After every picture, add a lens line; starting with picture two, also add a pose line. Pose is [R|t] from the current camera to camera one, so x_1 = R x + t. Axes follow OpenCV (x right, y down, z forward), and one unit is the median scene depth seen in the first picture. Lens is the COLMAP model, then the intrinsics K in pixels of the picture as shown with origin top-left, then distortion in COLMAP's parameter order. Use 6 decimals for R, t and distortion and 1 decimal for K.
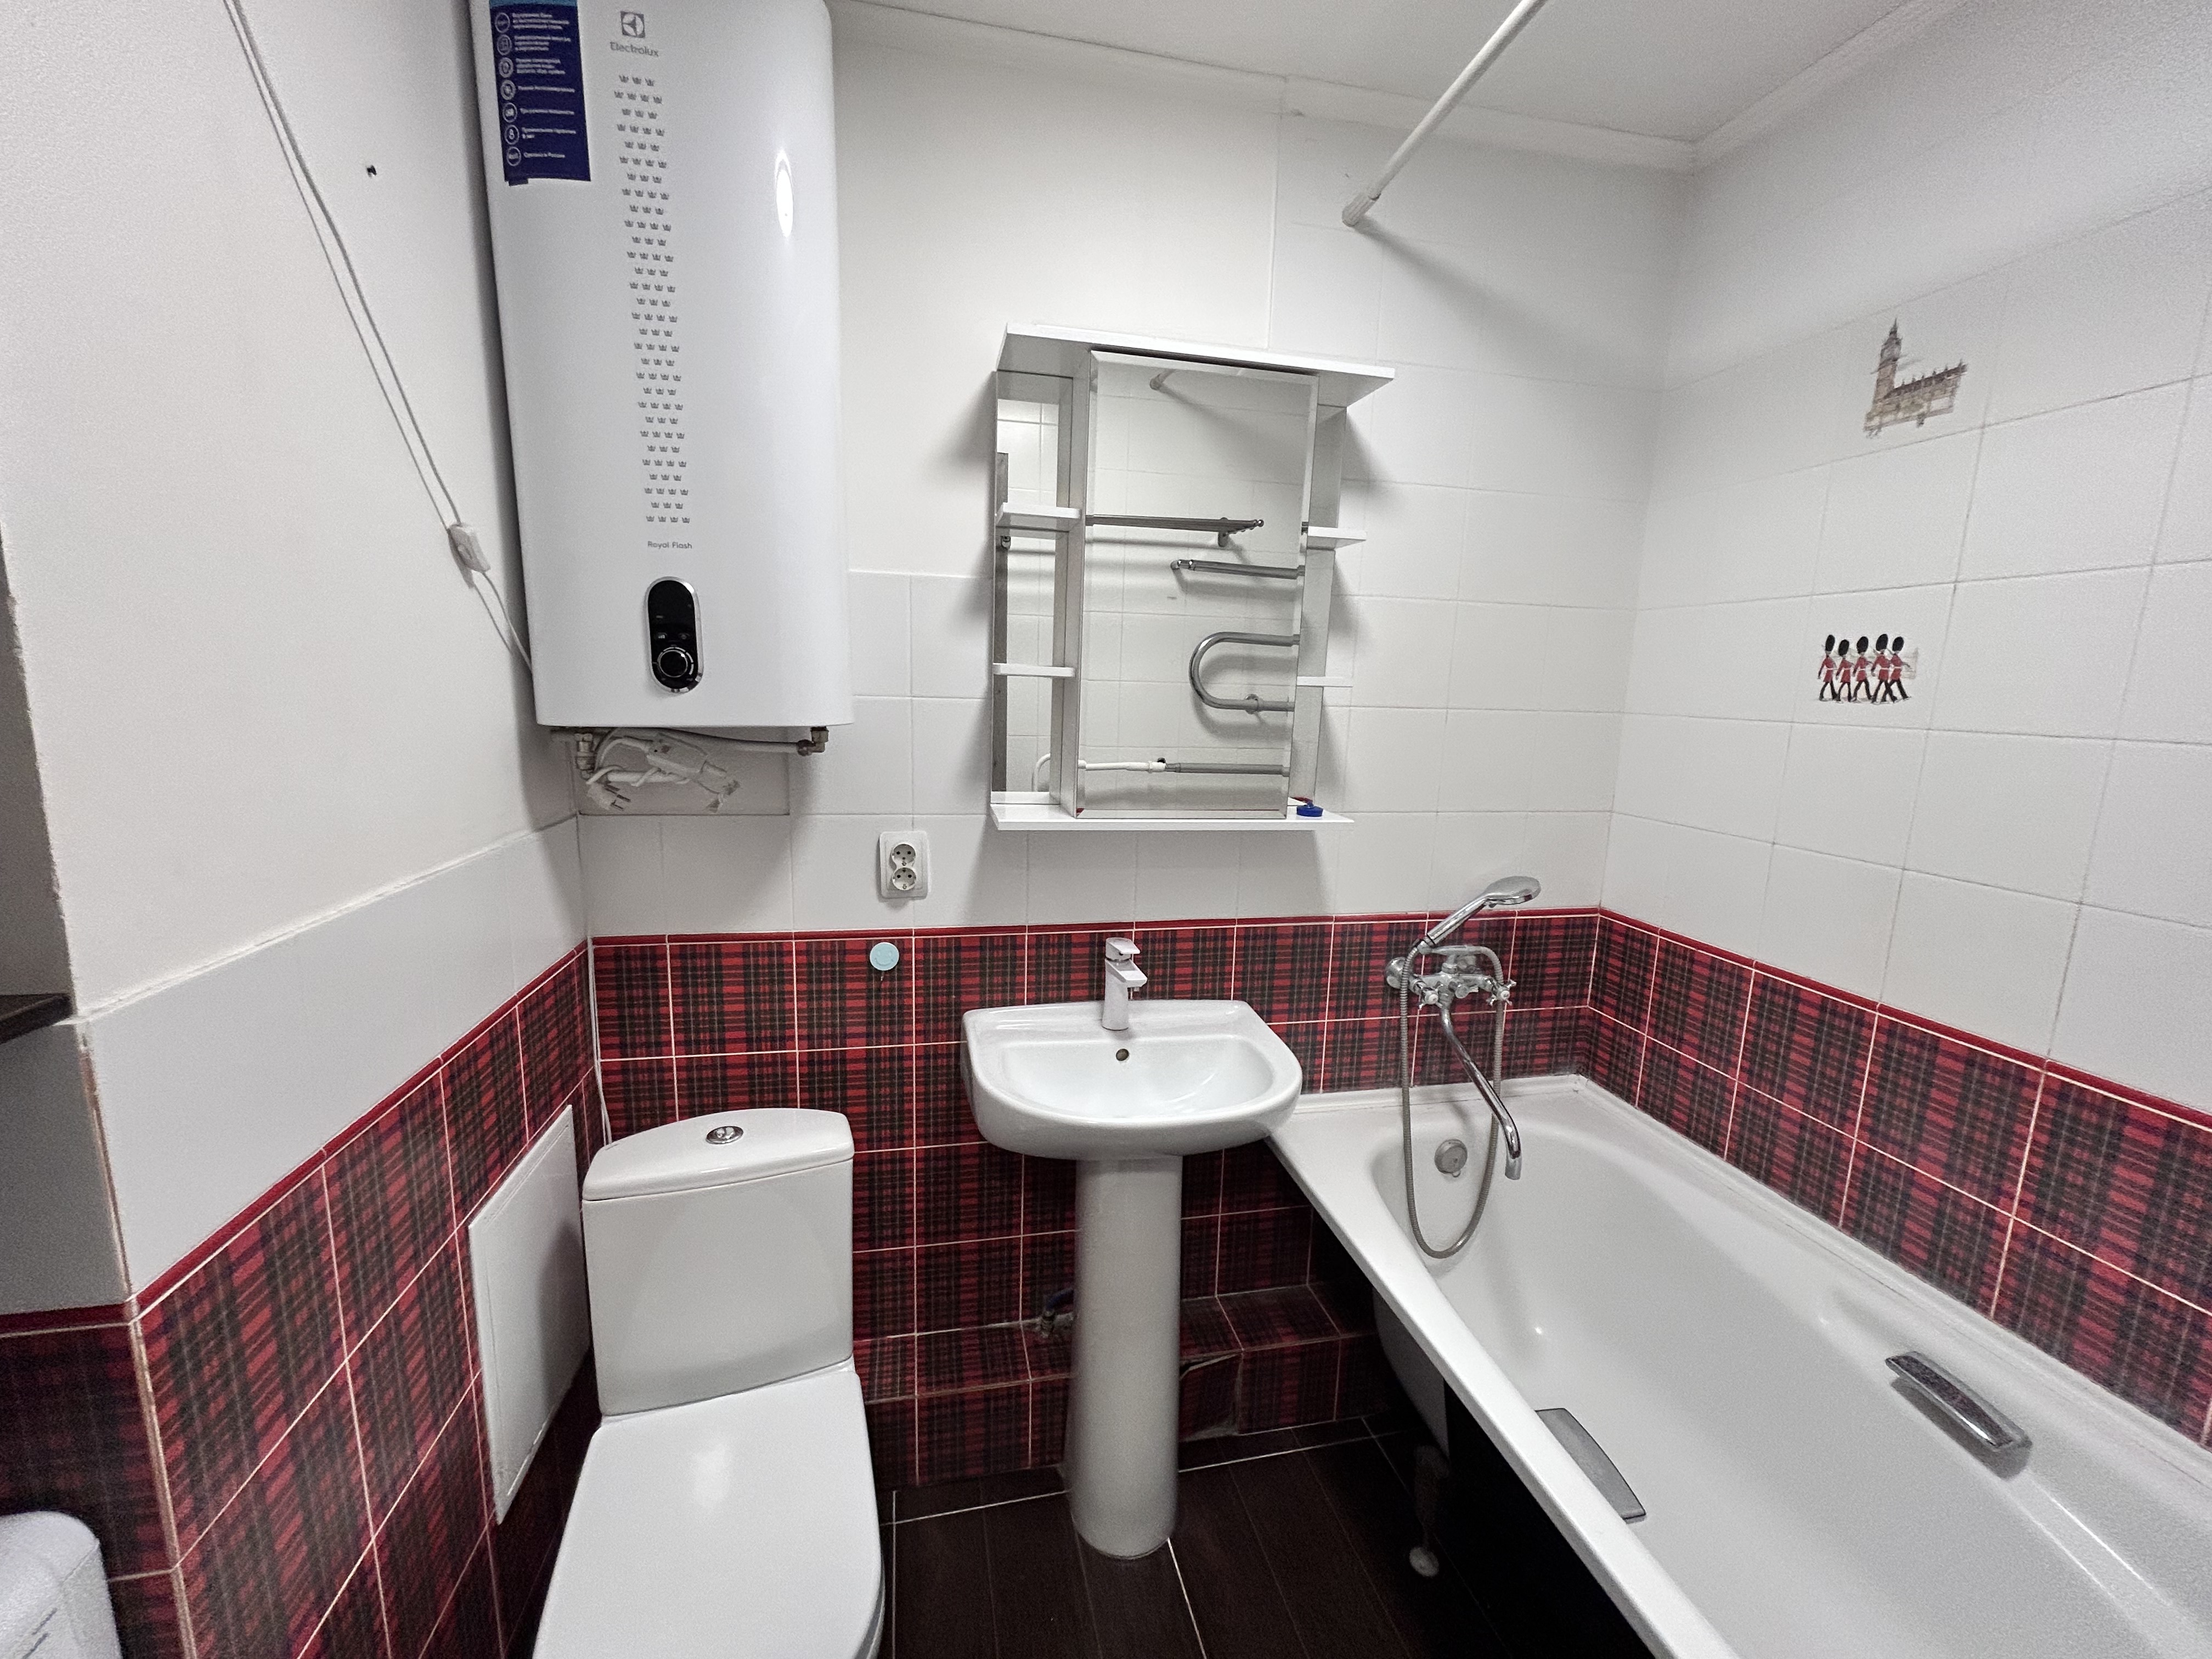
lens RADIAL K [[885.2, 0, 1105.8], [0, 885.2, 828.9], [0, 0, 1]] dist [-0.003323, 0.000960]
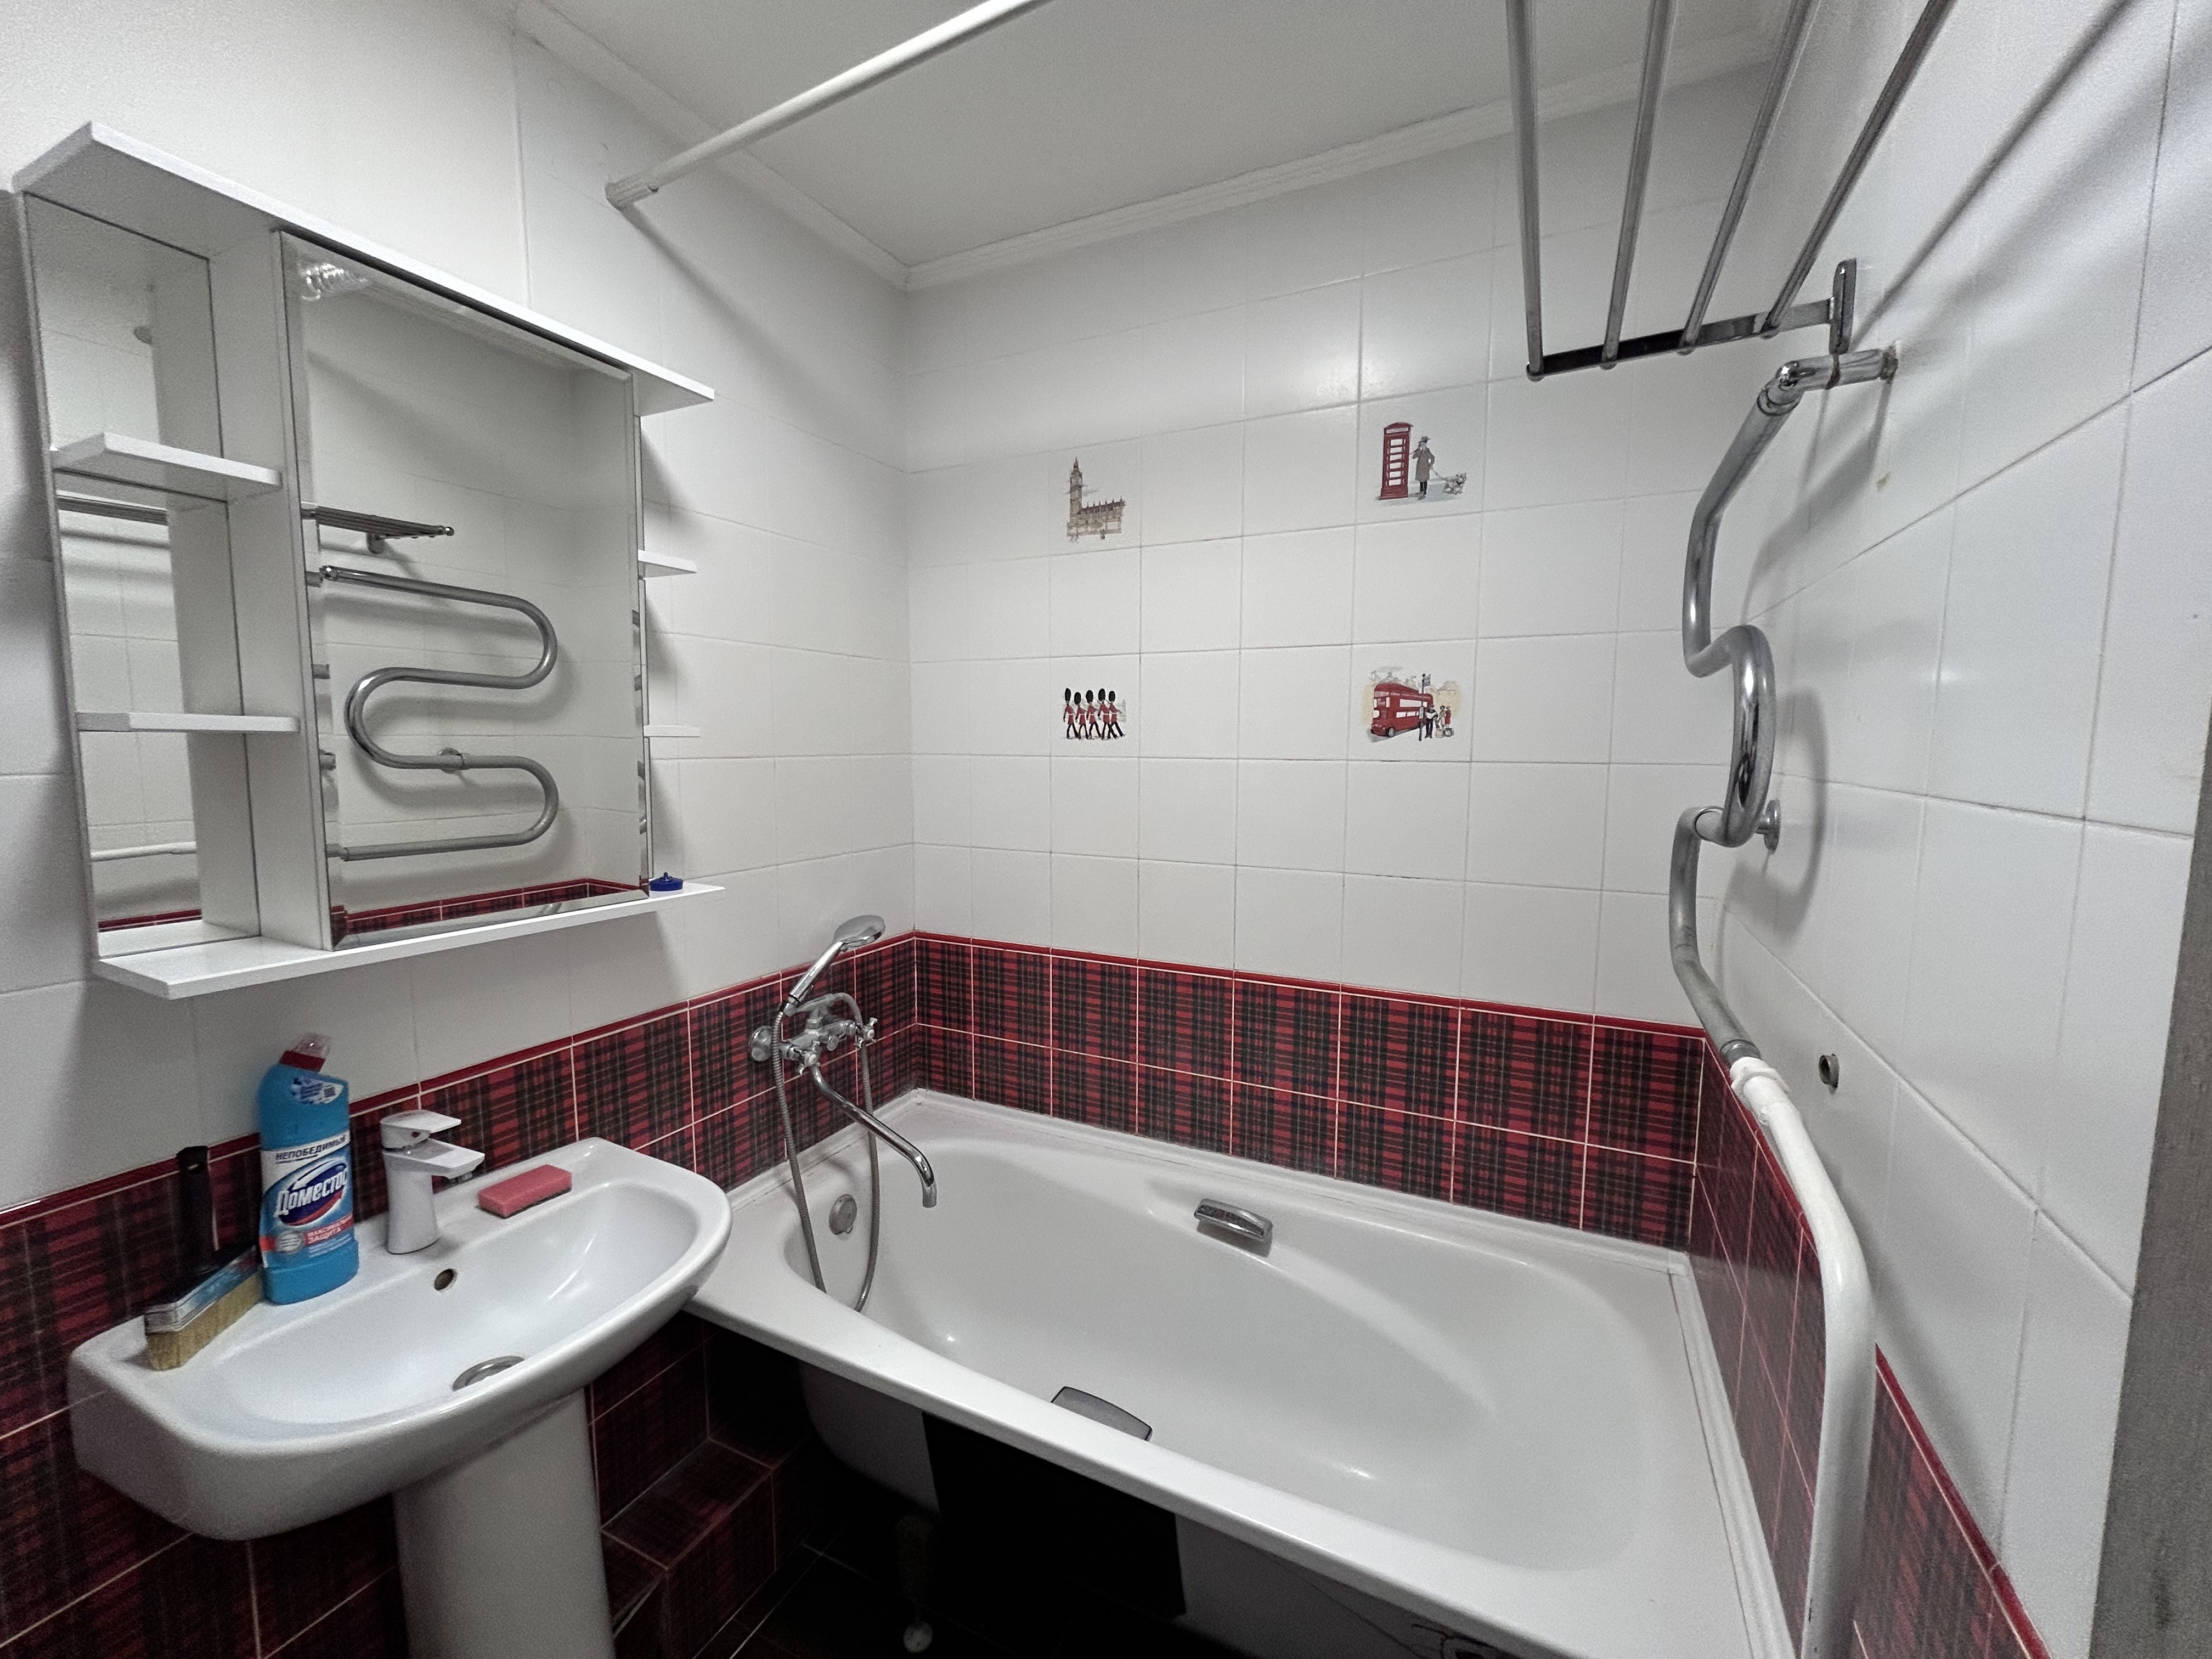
lens RADIAL K [[885.2, 0, 1107.4], [0, 885.2, 828.7], [0, 0, 1]] dist [-0.003323, 0.000960]
pose [[0.617441, -0.104552, 0.779638, -0.157464], [0.142315, 0.989619, 0.020004, -0.028753], [-0.773636, 0.098603, 0.625911, 0.139751]]
